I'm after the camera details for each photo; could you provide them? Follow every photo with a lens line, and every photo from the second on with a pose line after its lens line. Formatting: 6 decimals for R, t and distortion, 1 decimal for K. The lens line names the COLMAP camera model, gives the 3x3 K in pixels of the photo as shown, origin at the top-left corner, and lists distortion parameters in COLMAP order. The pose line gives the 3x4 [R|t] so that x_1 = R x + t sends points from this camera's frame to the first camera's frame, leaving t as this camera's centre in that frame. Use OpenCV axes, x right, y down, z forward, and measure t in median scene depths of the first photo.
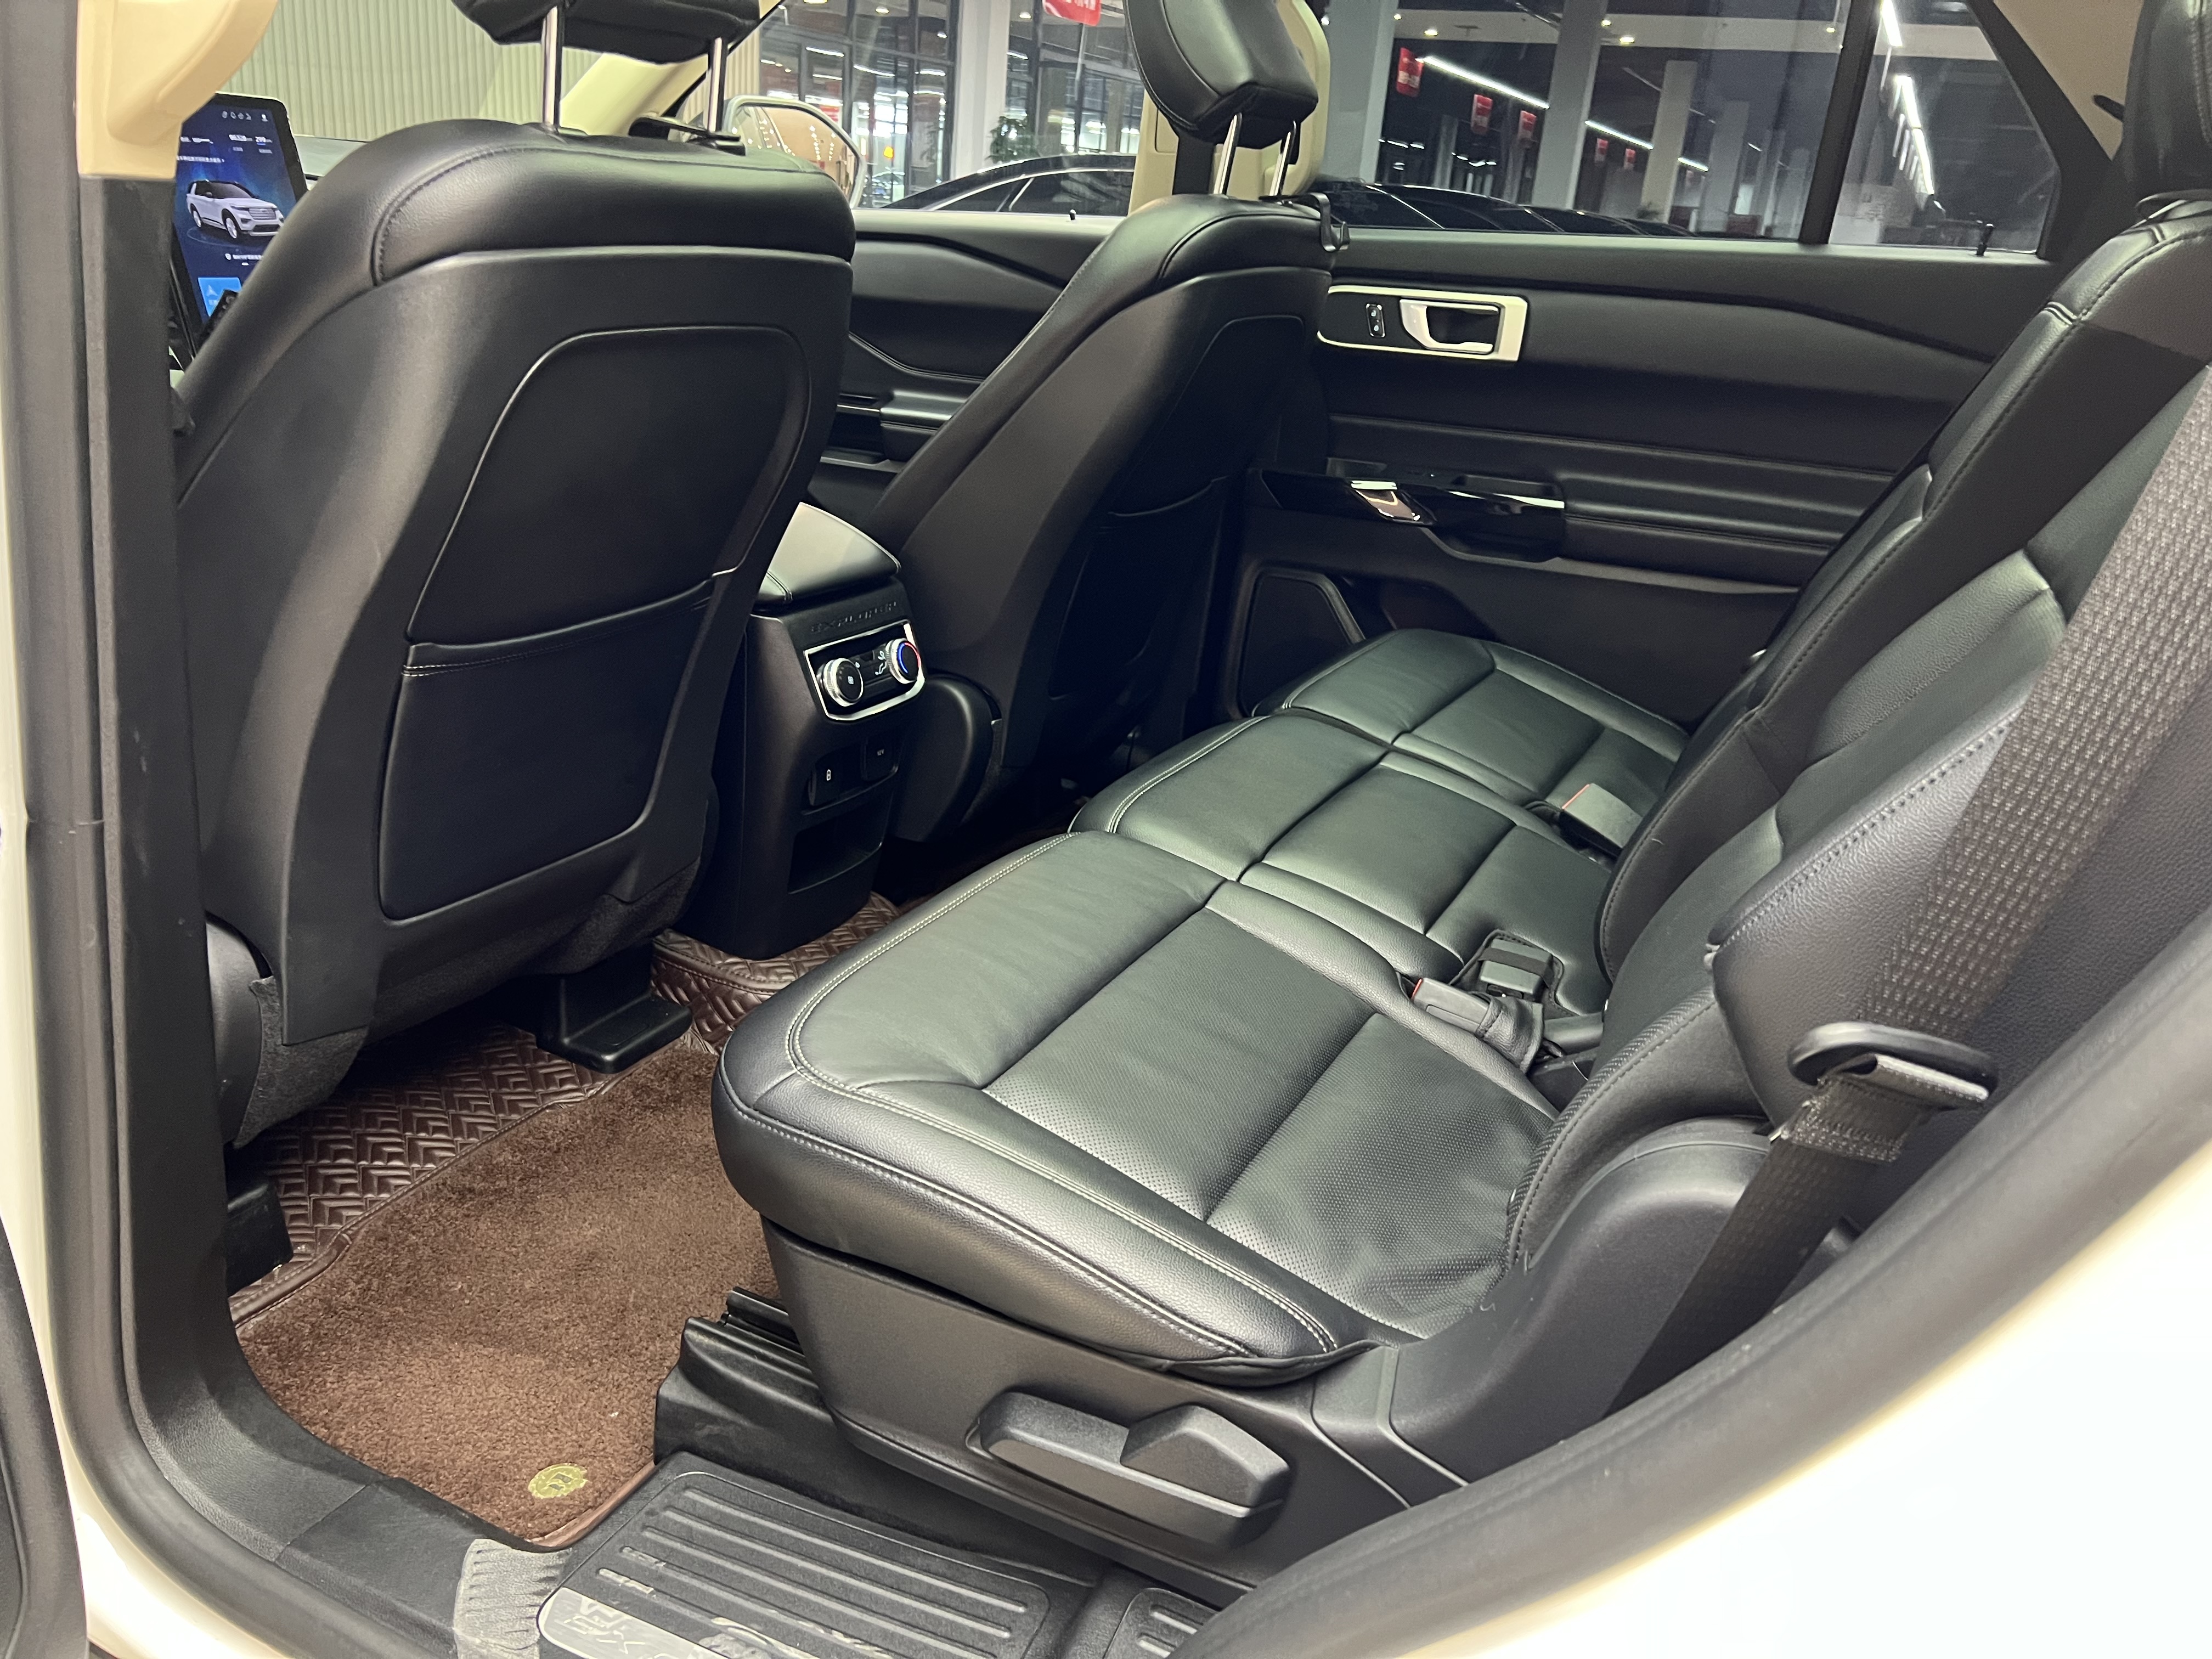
lens RADIAL K [[1668.8, 0, 1082.8], [0, 1668.8, 843.5], [0, 0, 1]] dist [0.042125, -0.058980]
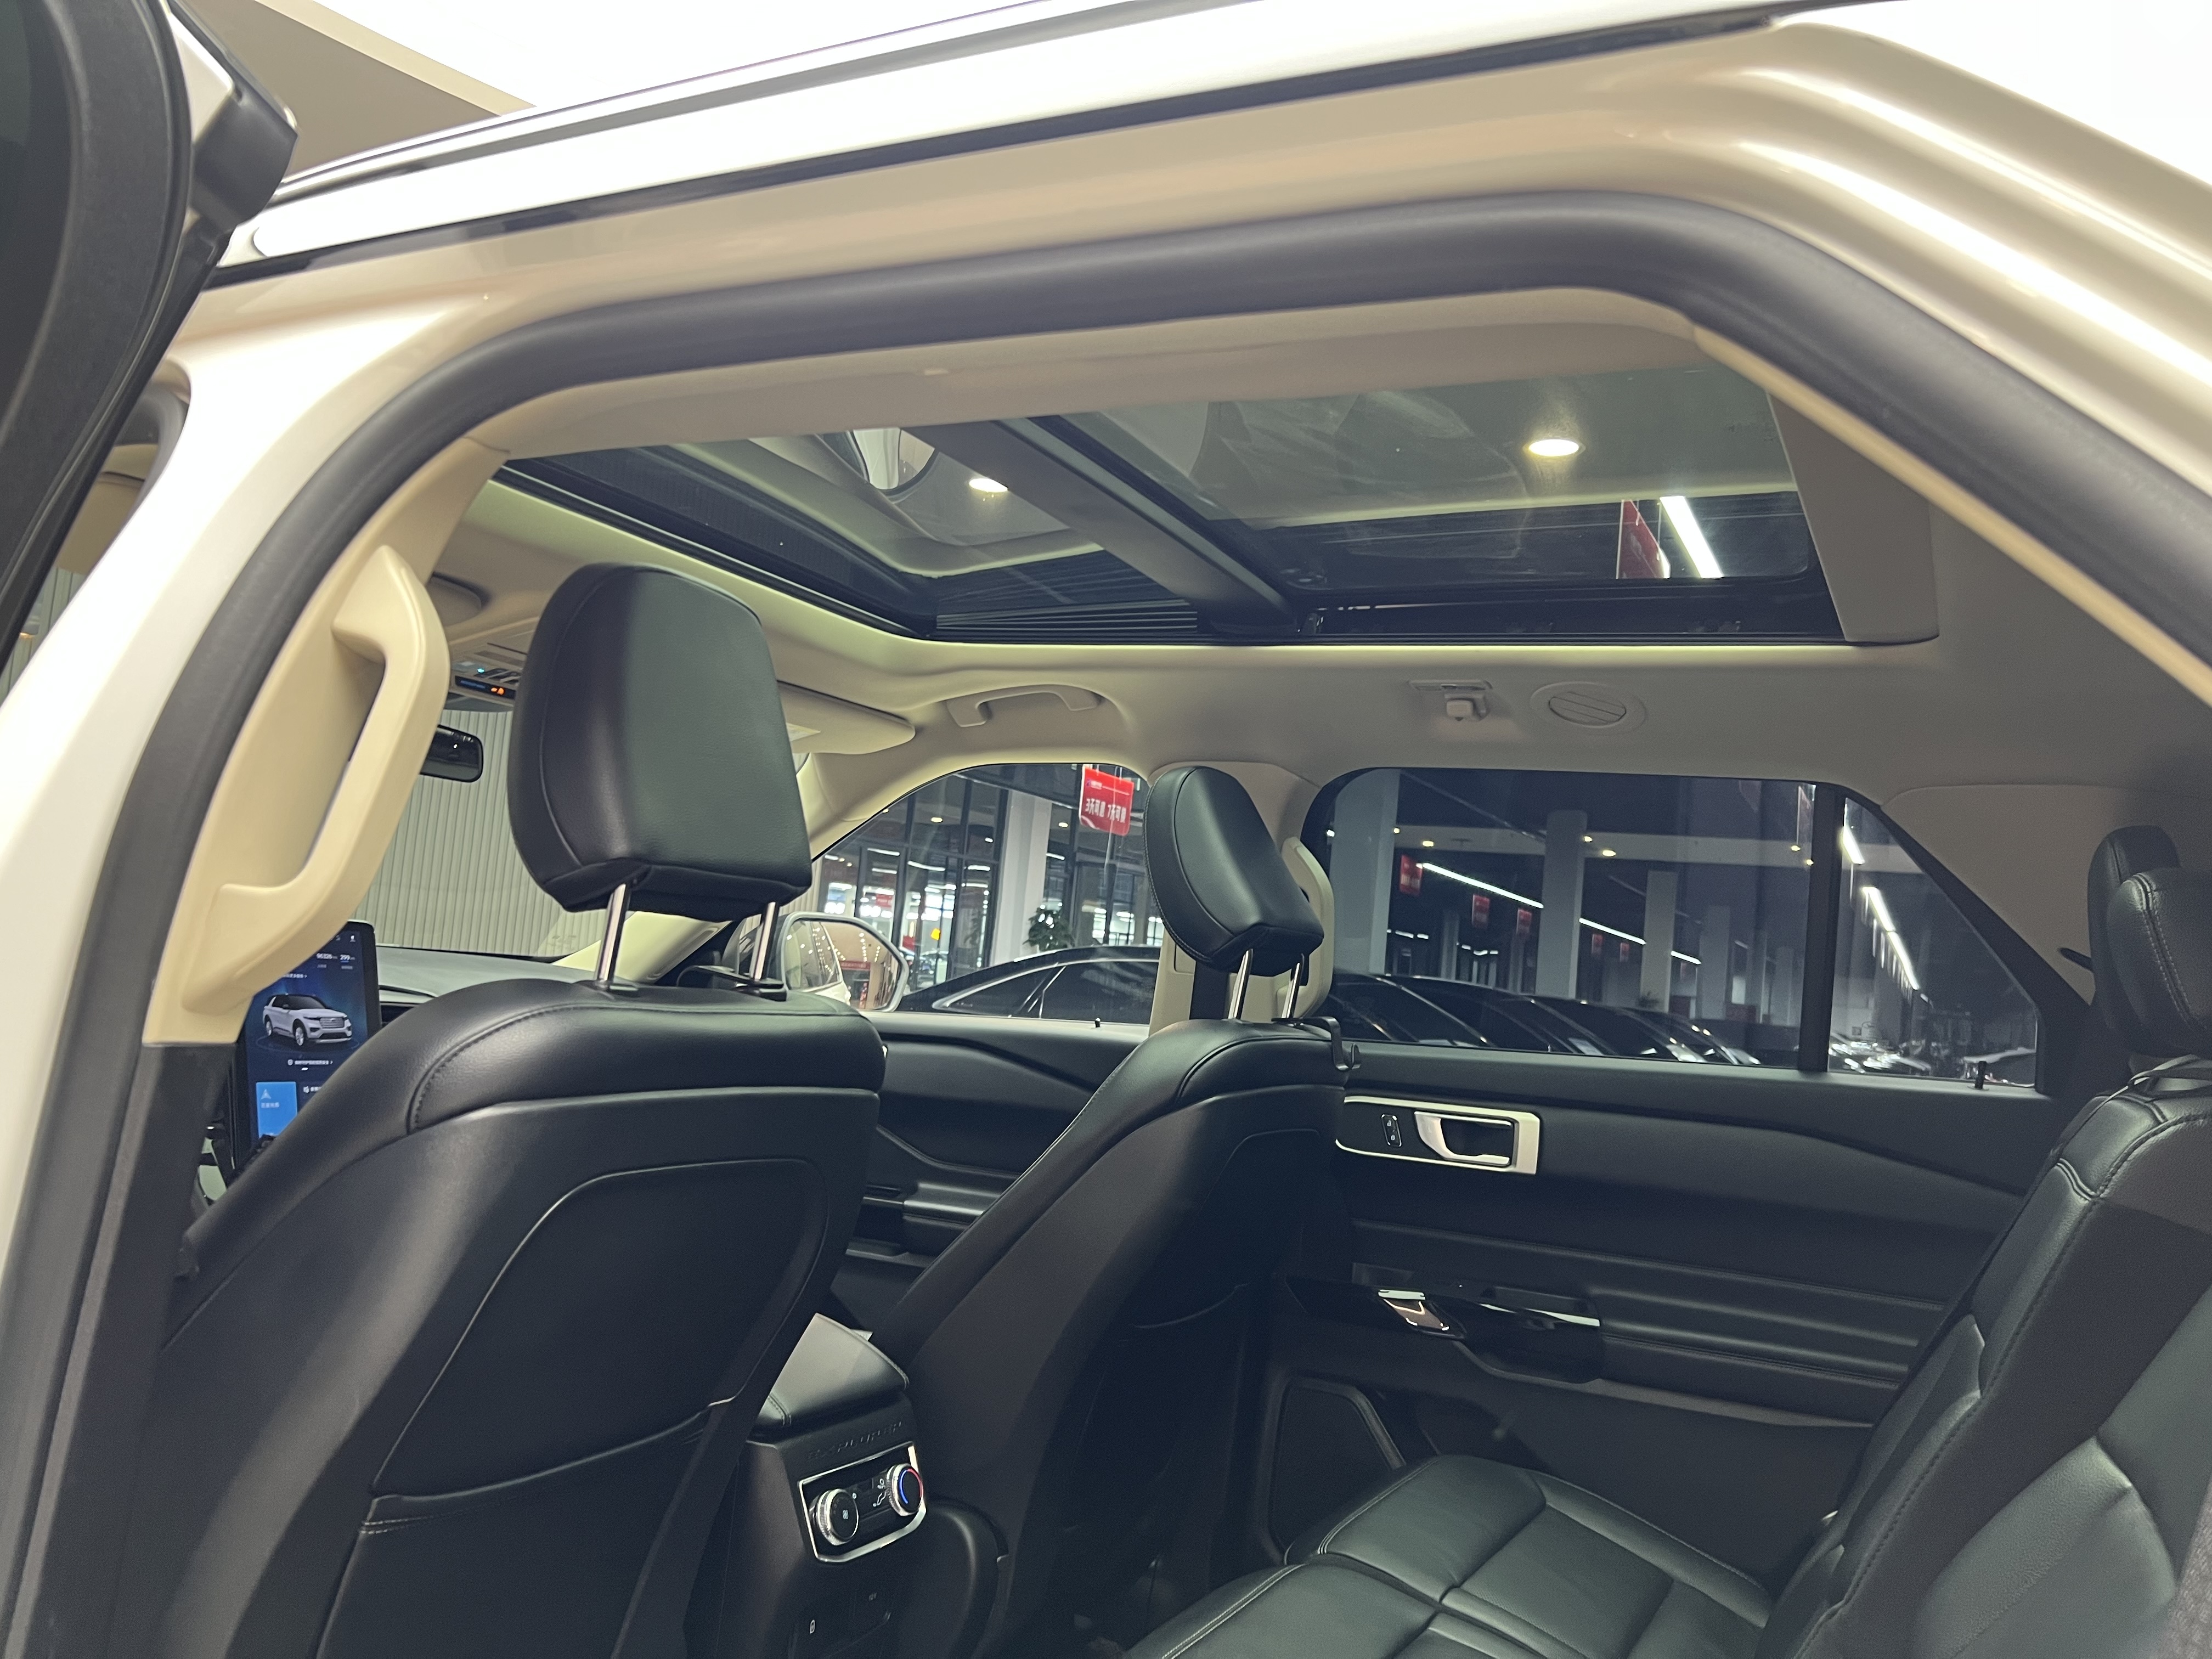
lens RADIAL K [[1668.8, 0, 1077.5], [0, 1668.8, 826.5], [0, 0, 1]] dist [0.042125, -0.058980]
pose [[0.999655, 0.012903, -0.022858, 0.005378], [-0.021641, 0.897938, -0.439590, -0.033659], [0.014853, 0.439933, 0.897908, 0.000608]]
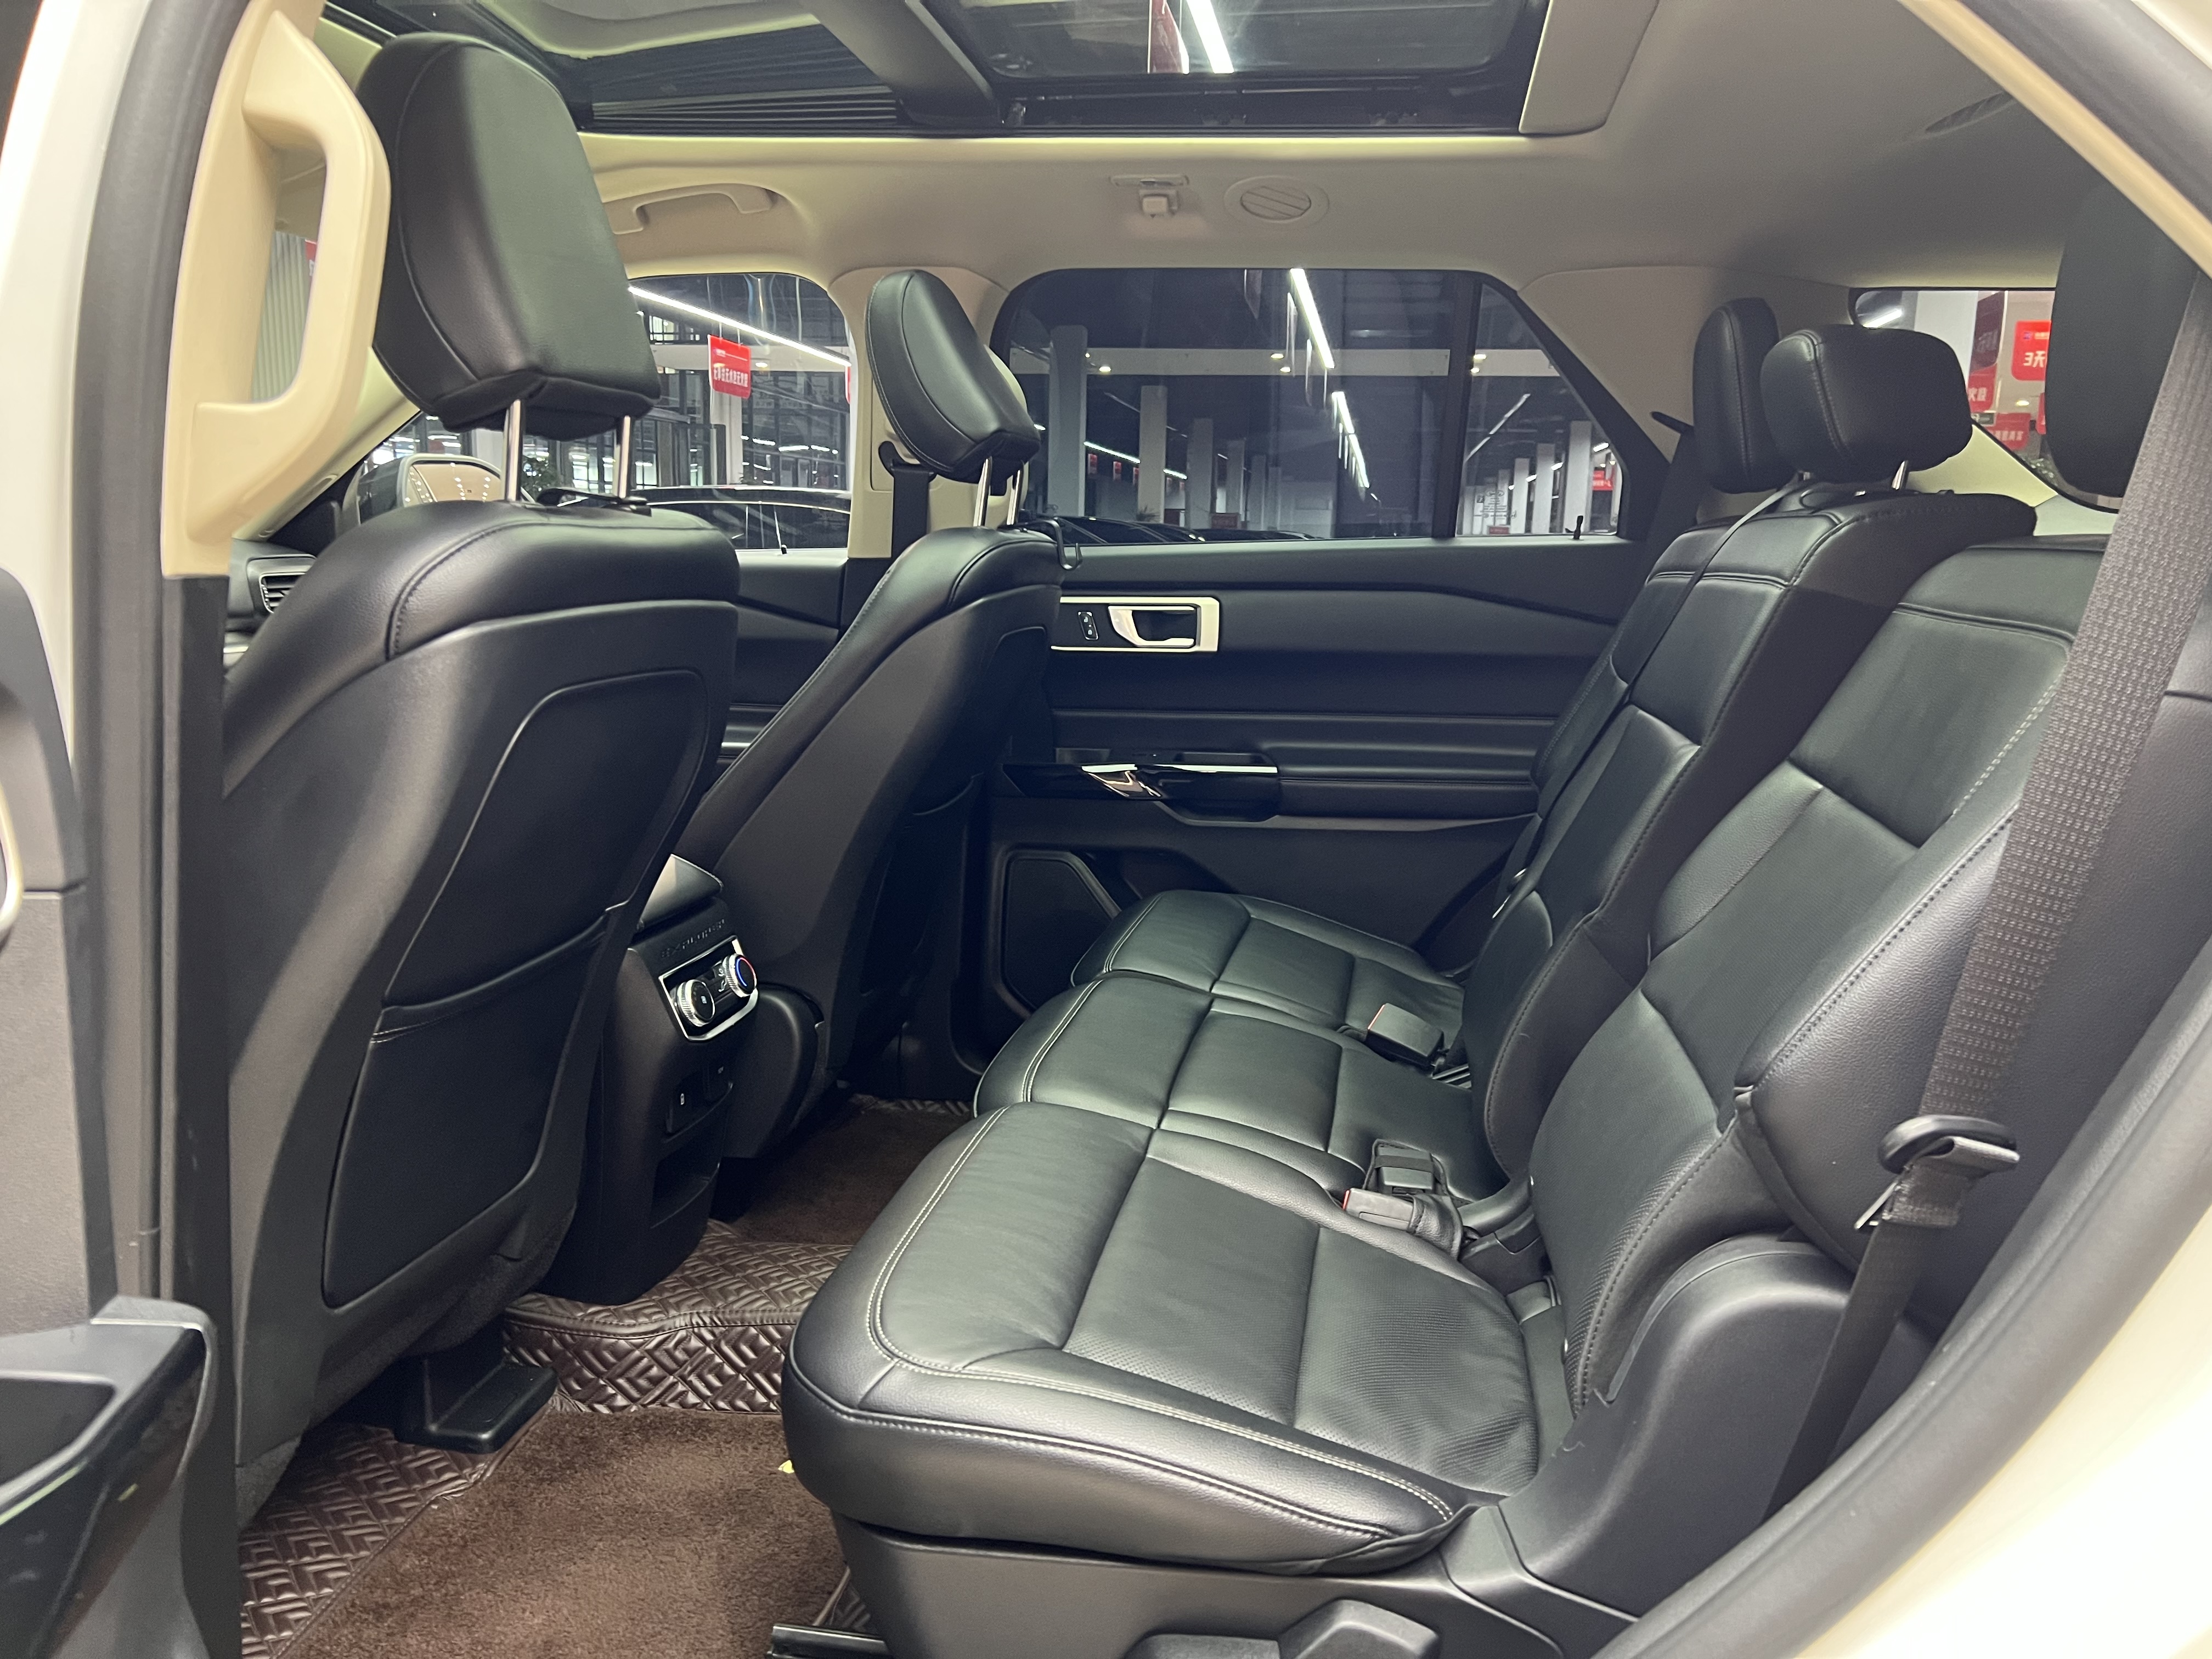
lens RADIAL K [[1668.8, 0, 1116.6], [0, 1668.8, 863.0], [0, 0, 1]] dist [0.042125, -0.058980]
pose [[0.953861, -0.110489, 0.279179, -0.172475], [0.154171, 0.978126, -0.139643, 0.000207], [-0.257643, 0.176242, 0.950031, -0.038533]]
